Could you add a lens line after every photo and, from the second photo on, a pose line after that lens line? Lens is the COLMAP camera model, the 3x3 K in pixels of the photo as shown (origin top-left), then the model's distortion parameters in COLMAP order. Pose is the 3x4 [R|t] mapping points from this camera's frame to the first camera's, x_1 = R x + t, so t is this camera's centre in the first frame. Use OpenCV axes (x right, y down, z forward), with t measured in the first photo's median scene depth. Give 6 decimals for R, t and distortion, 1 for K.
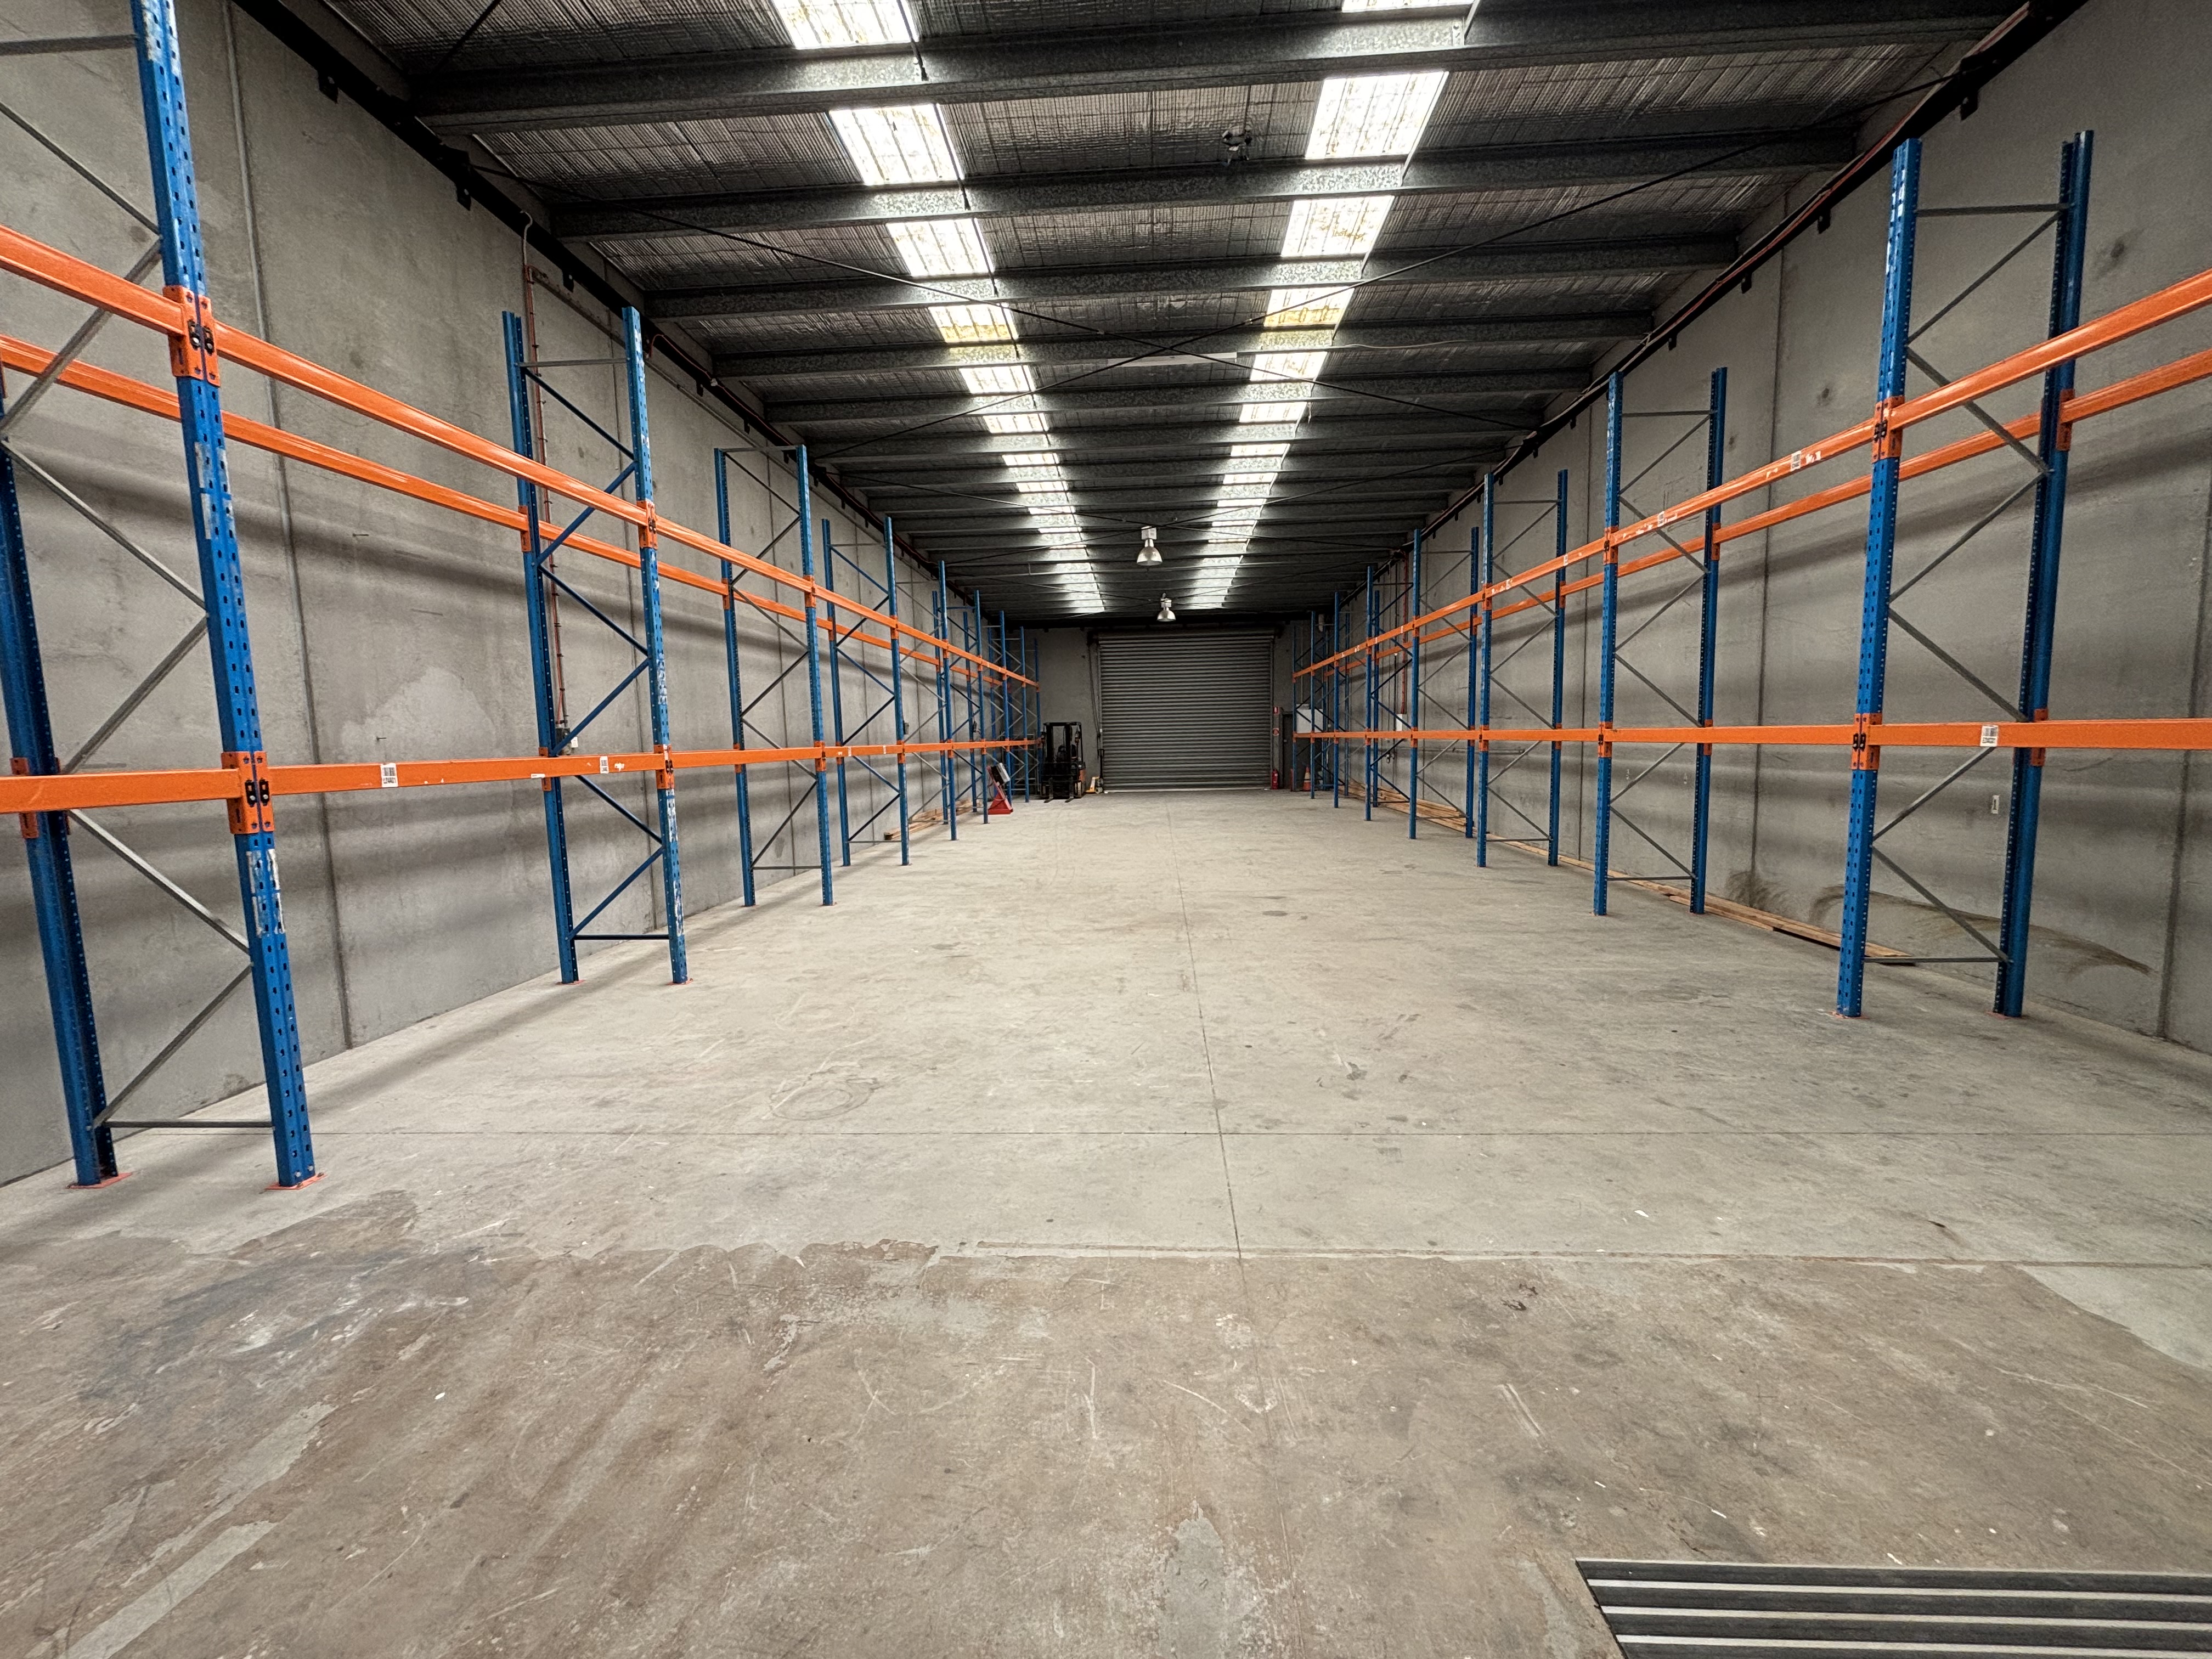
lens RADIAL K [[893.3, 0, 1096.8], [0, 893.3, 830.8], [0, 0, 1]] dist [-0.002082, -0.000724]
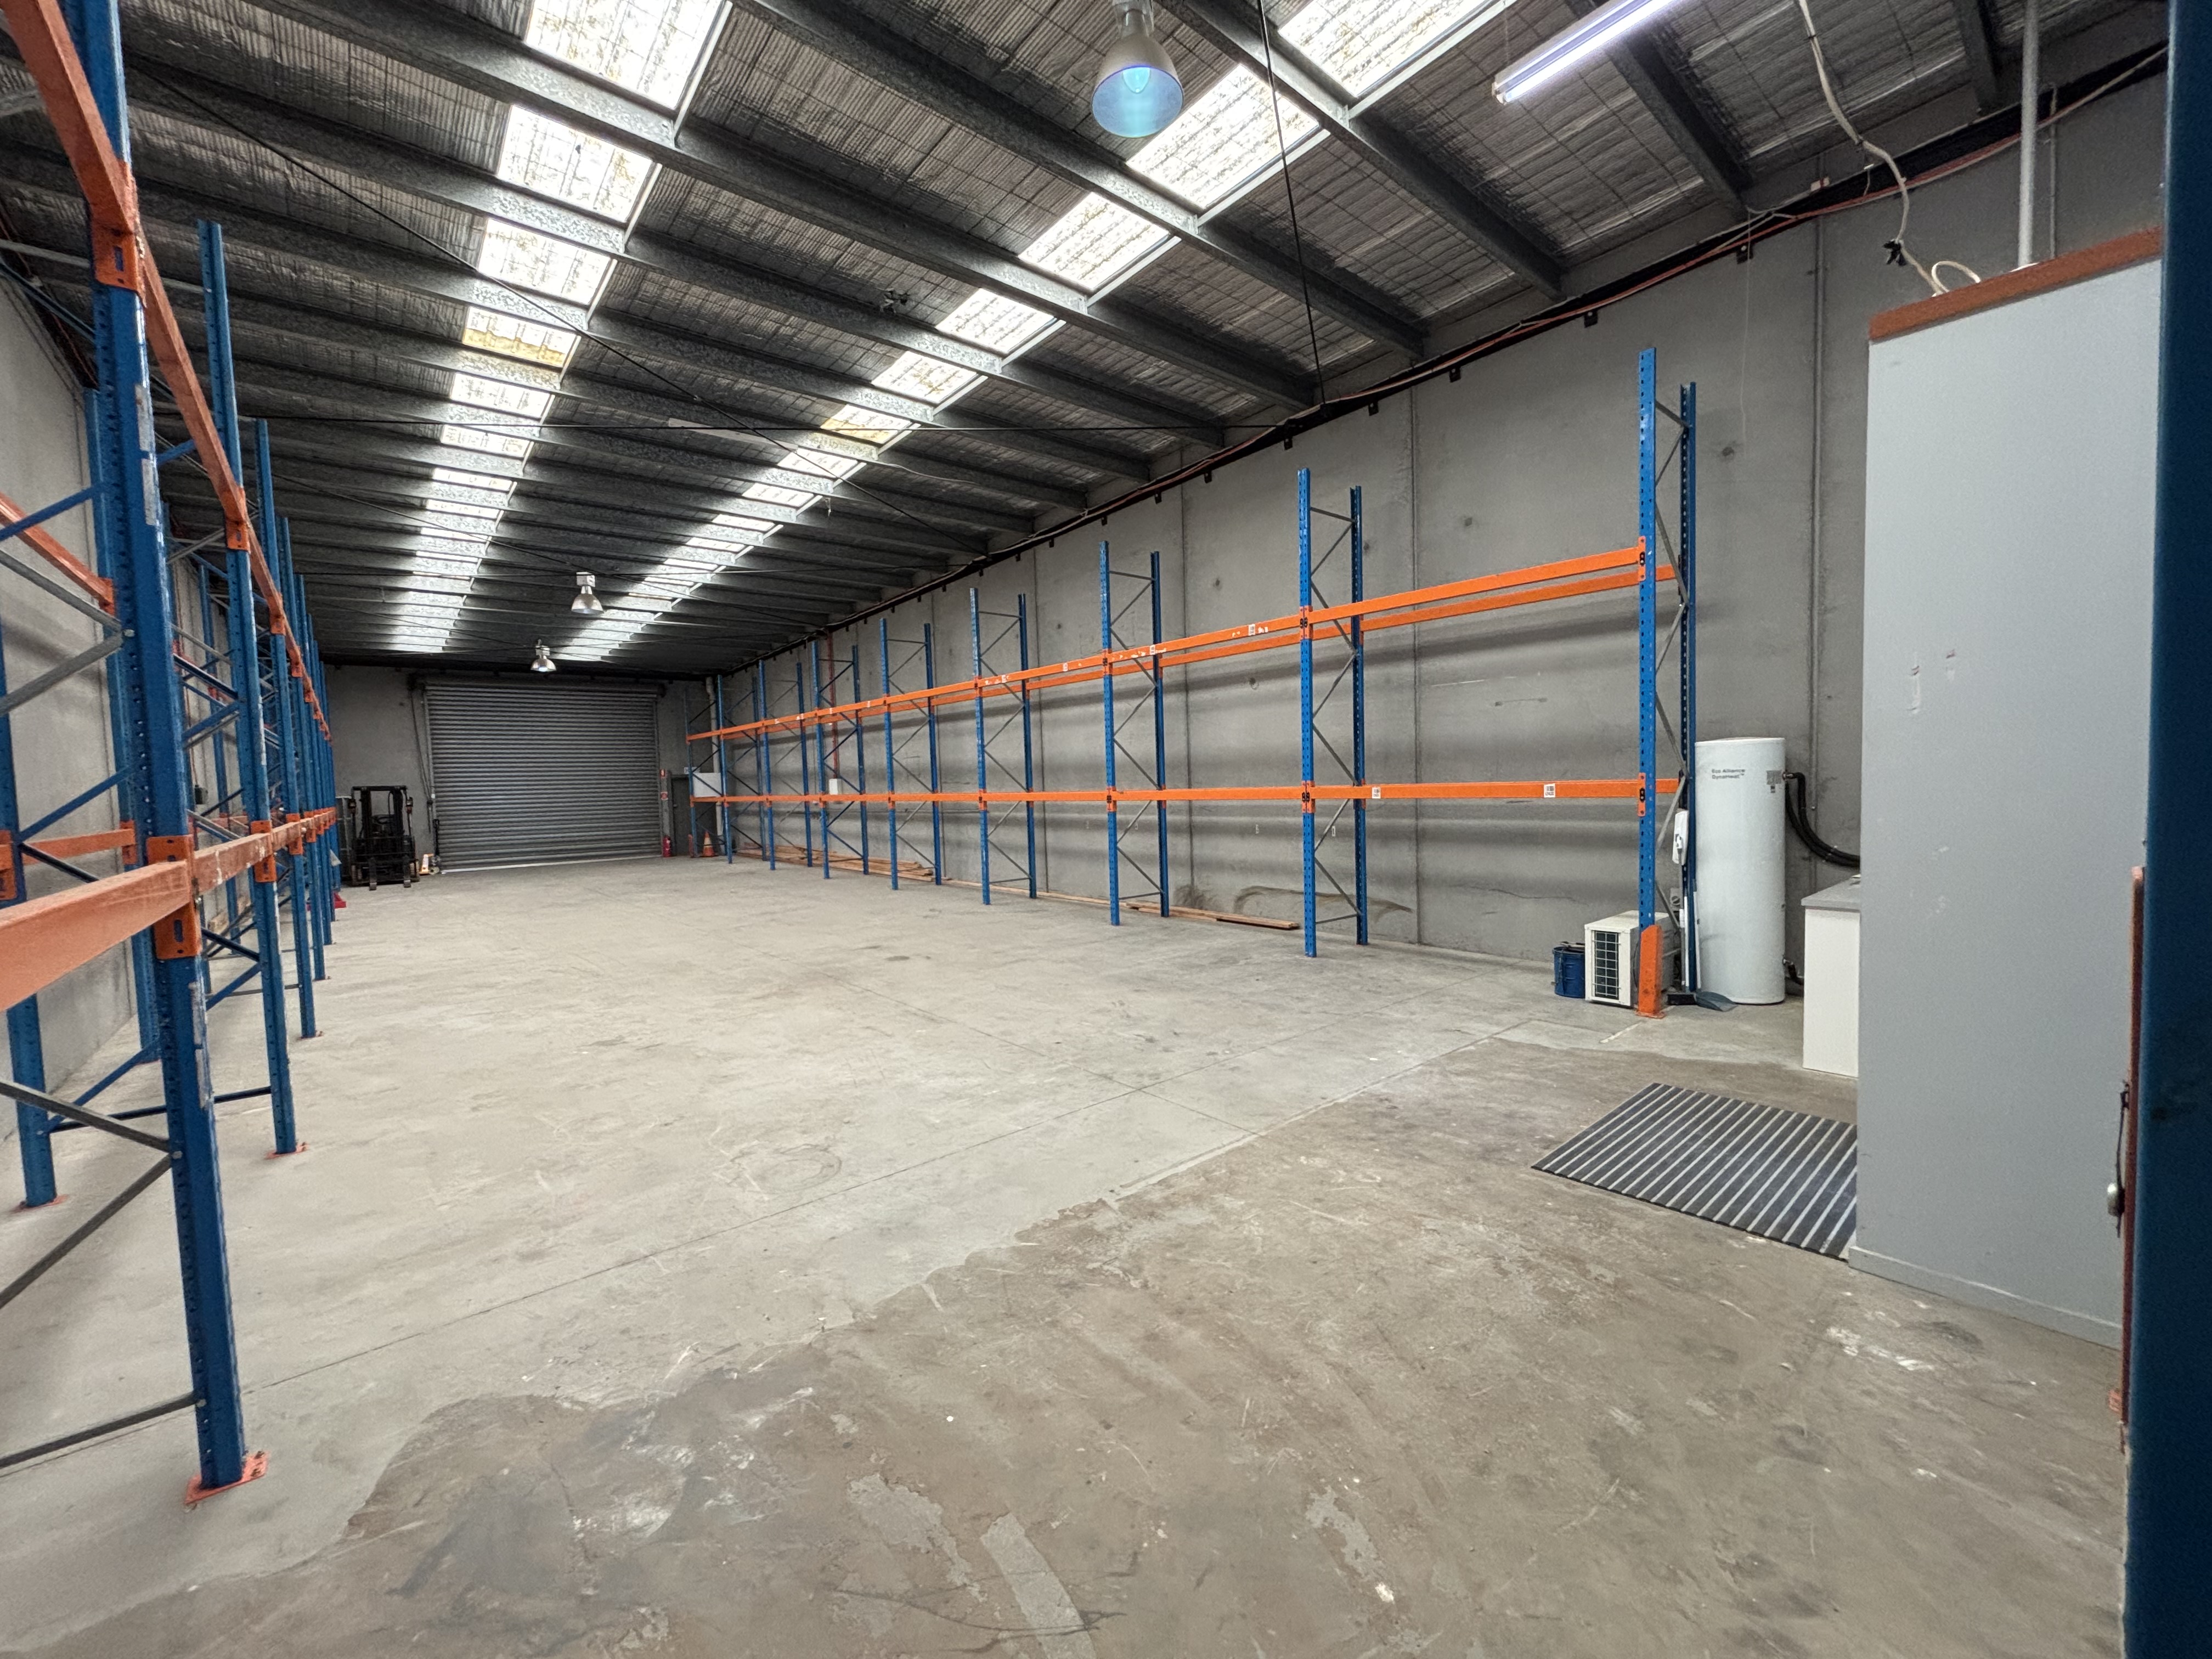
lens RADIAL K [[893.3, 0, 1095.7], [0, 893.3, 831.8], [0, 0, 1]] dist [-0.002082, -0.000724]
pose [[0.726611, -0.036857, 0.686060, -0.426655], [0.084305, 0.995797, -0.035791, -0.003629], [-0.681857, 0.083845, 0.726664, 0.015905]]
